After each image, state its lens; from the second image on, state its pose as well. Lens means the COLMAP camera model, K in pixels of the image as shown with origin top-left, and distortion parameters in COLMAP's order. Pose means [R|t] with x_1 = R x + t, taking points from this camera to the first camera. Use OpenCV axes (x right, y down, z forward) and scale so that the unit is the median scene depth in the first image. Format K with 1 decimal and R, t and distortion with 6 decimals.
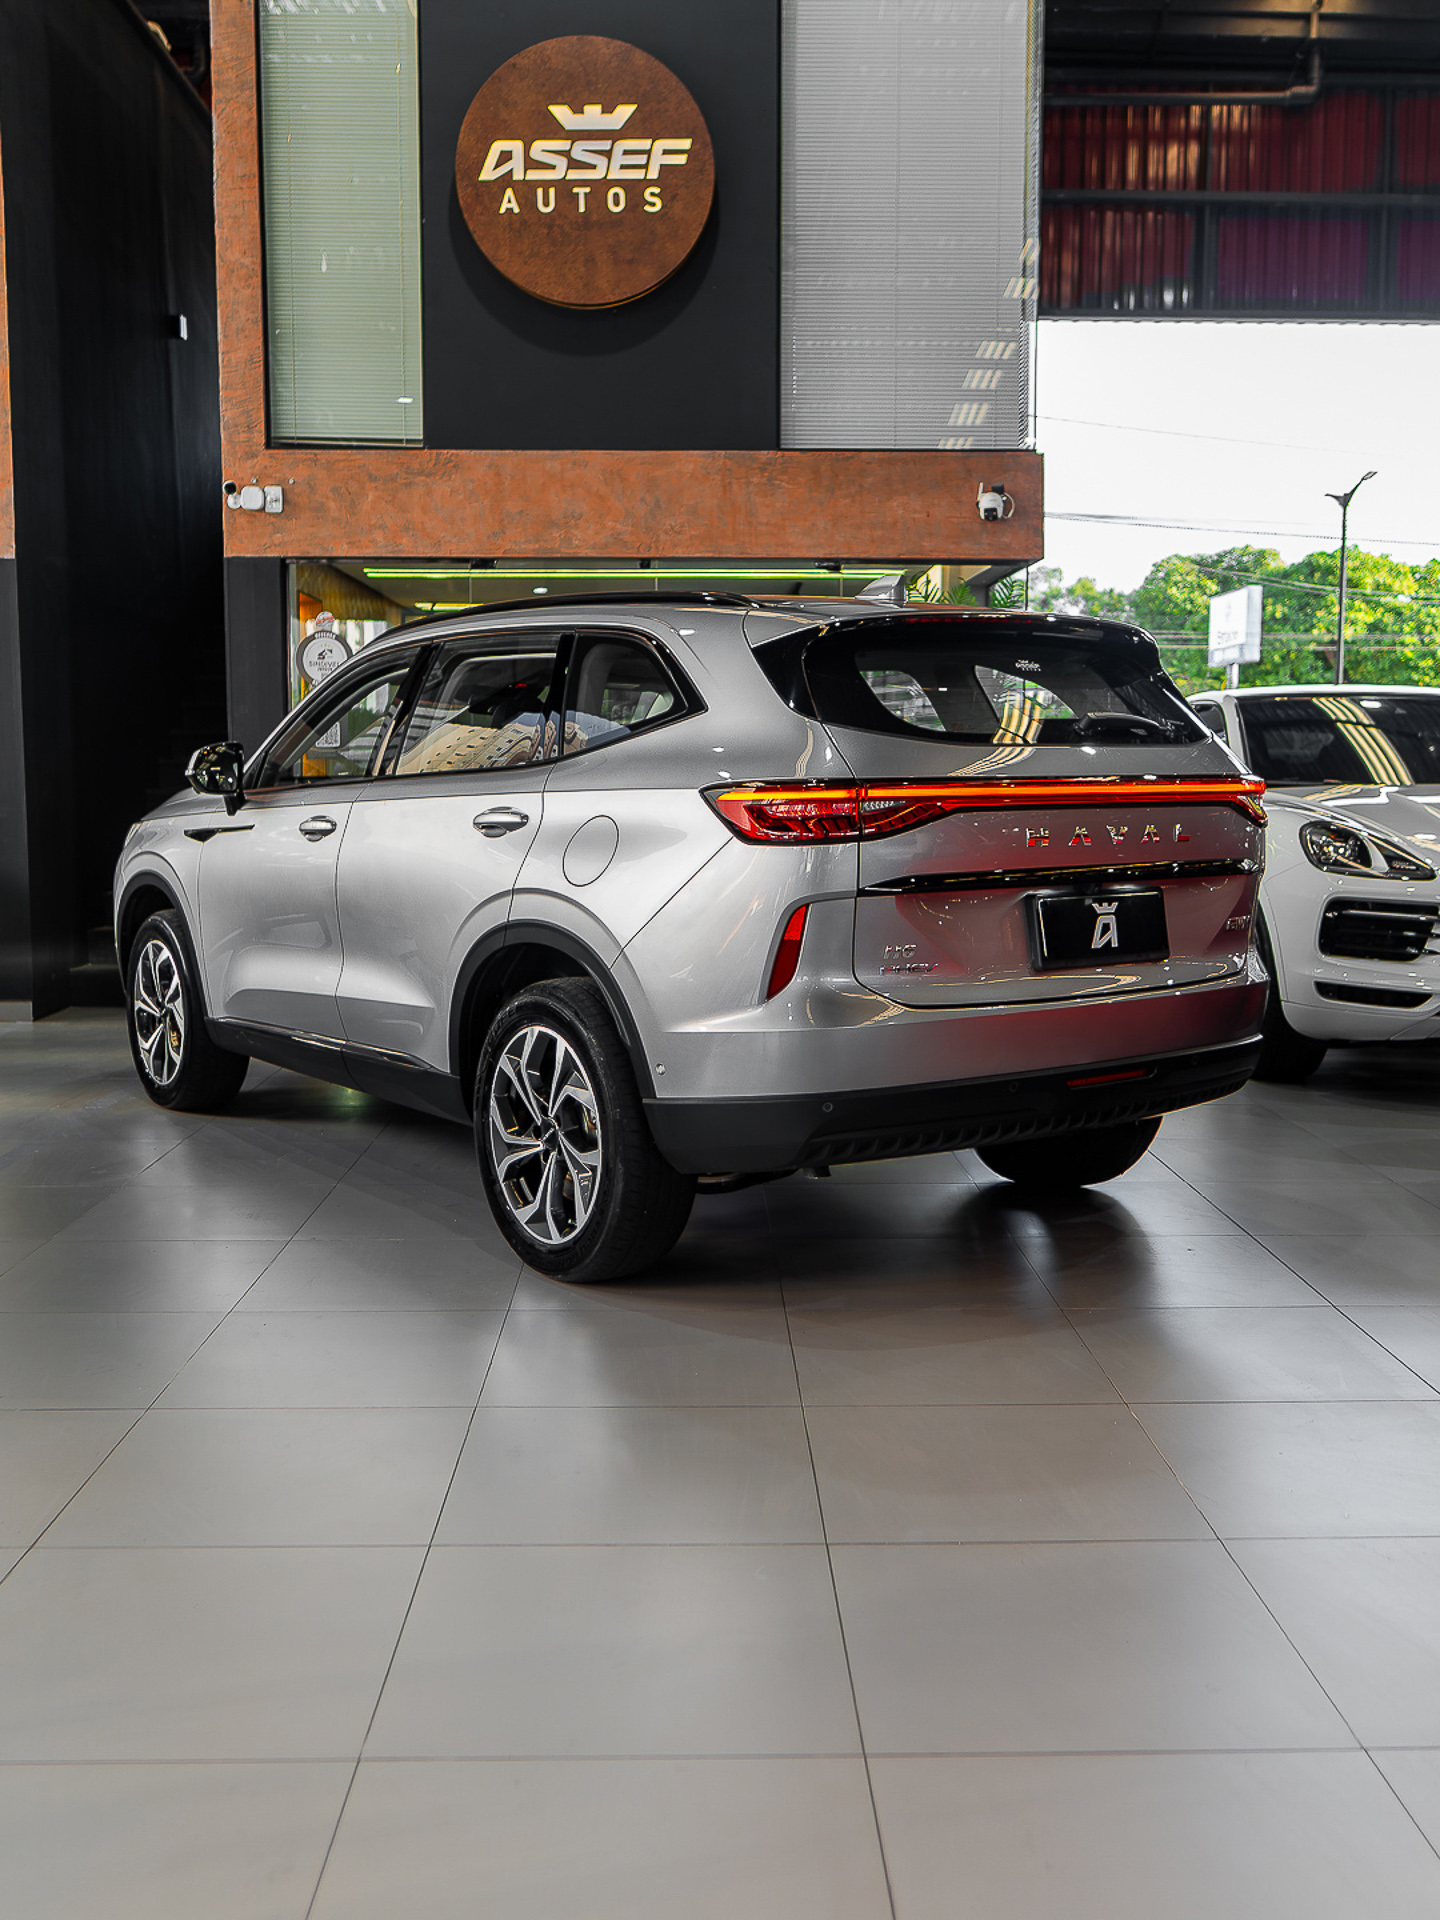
lens RADIAL K [[1828.3, 0, 724.2], [0, 1828.3, 953.6], [0, 0, 1]] dist [-0.009010, -0.007213]
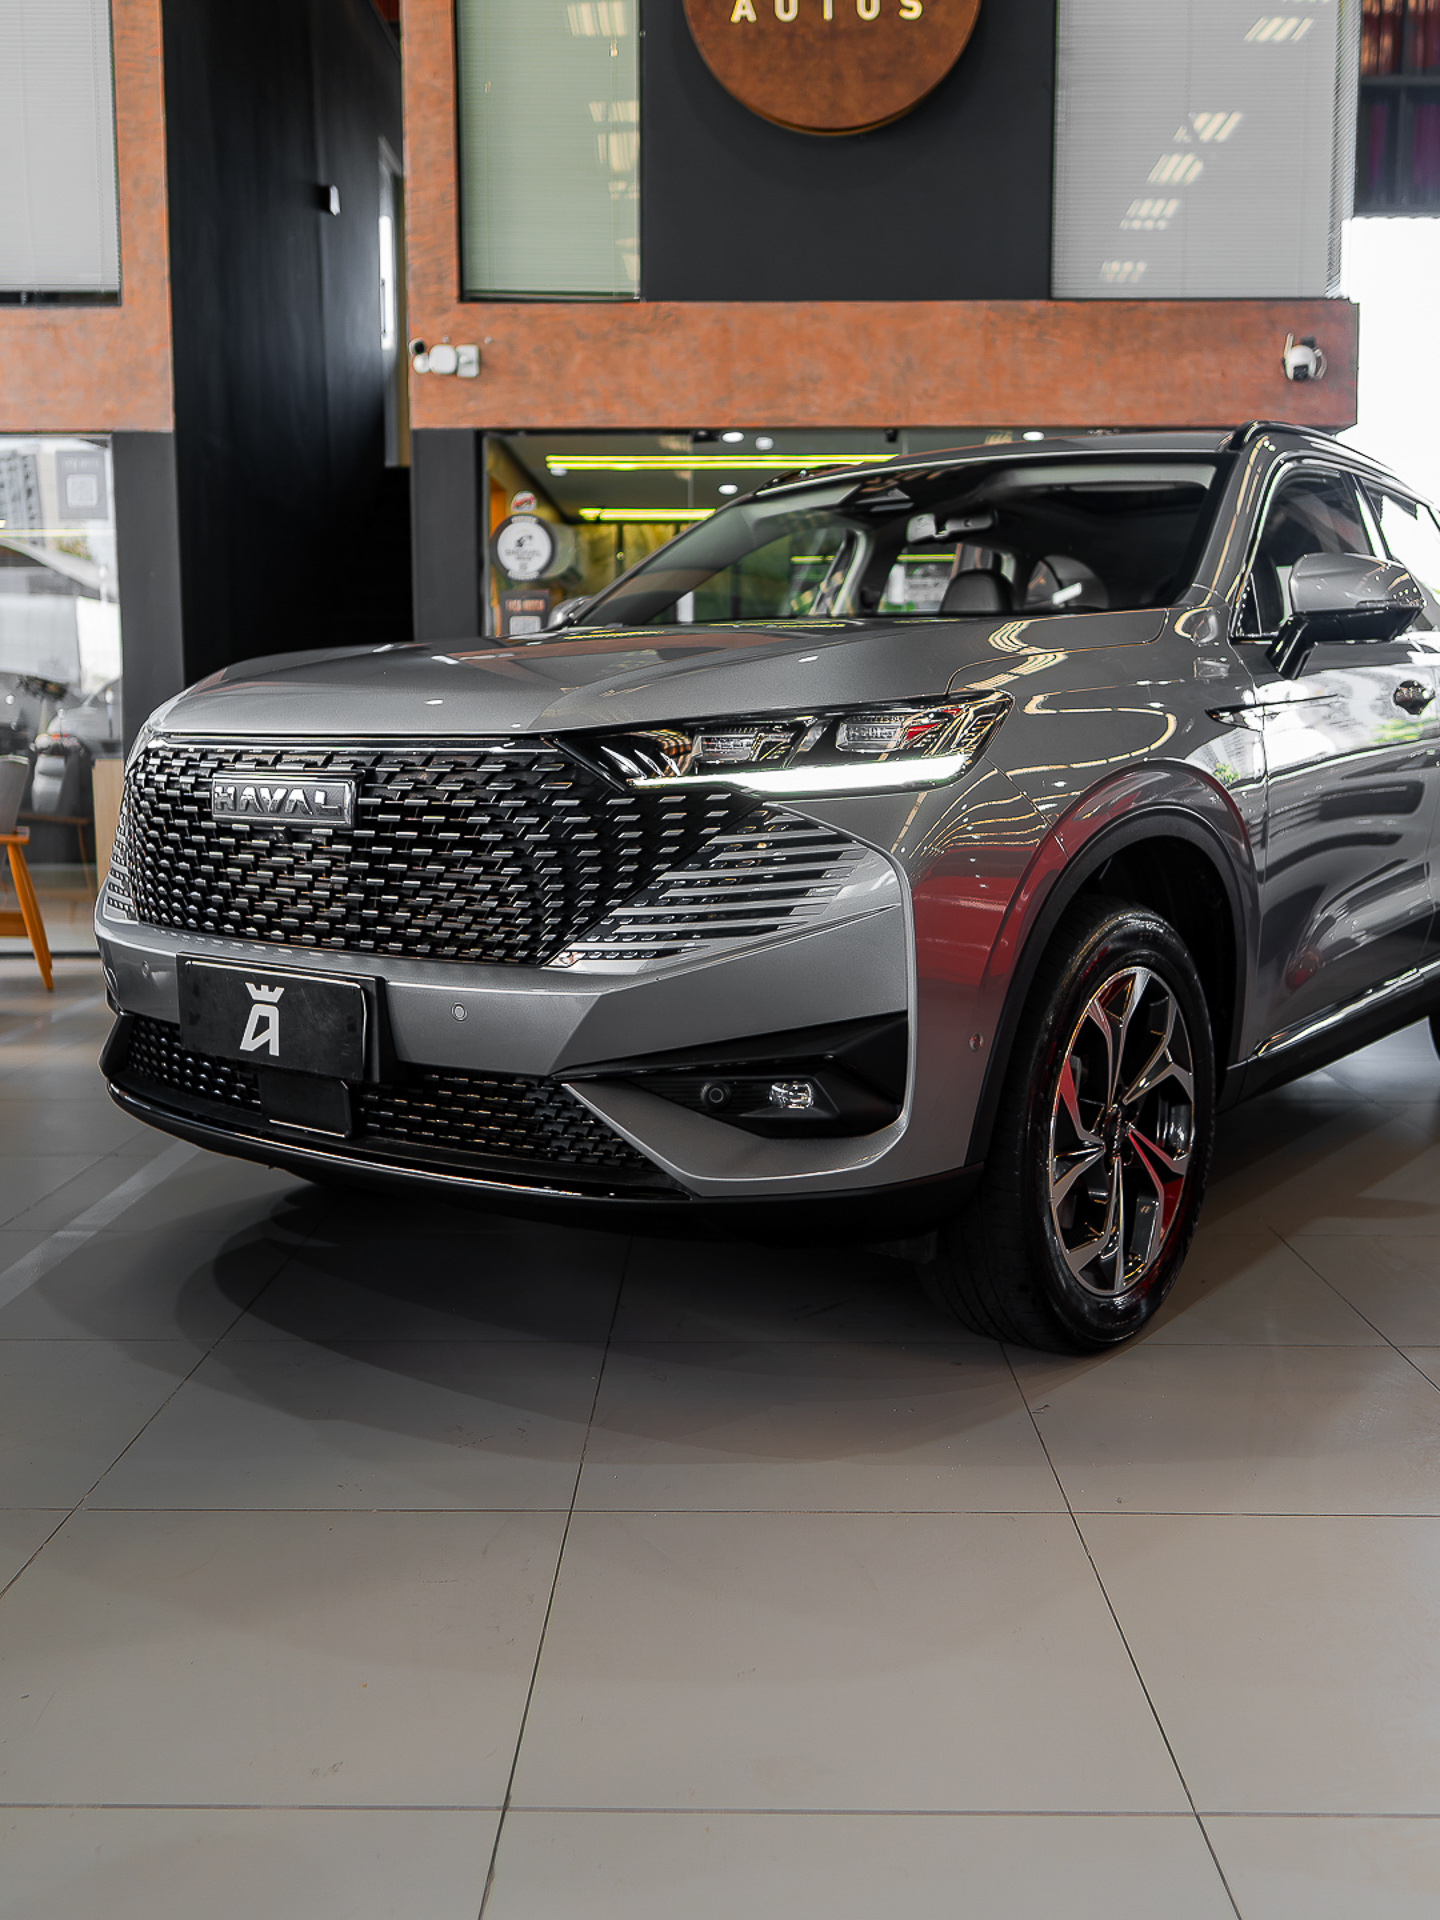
lens RADIAL K [[1784.9, 0, 718.5], [0, 1784.9, 954.7], [0, 0, 1]] dist [-0.006976, -0.008007]
pose [[0.999448, 0.003011, -0.033076, -0.097965], [-0.002243, 0.999727, 0.023256, 0.014043], [0.033137, -0.023169, 0.999182, 0.147548]]
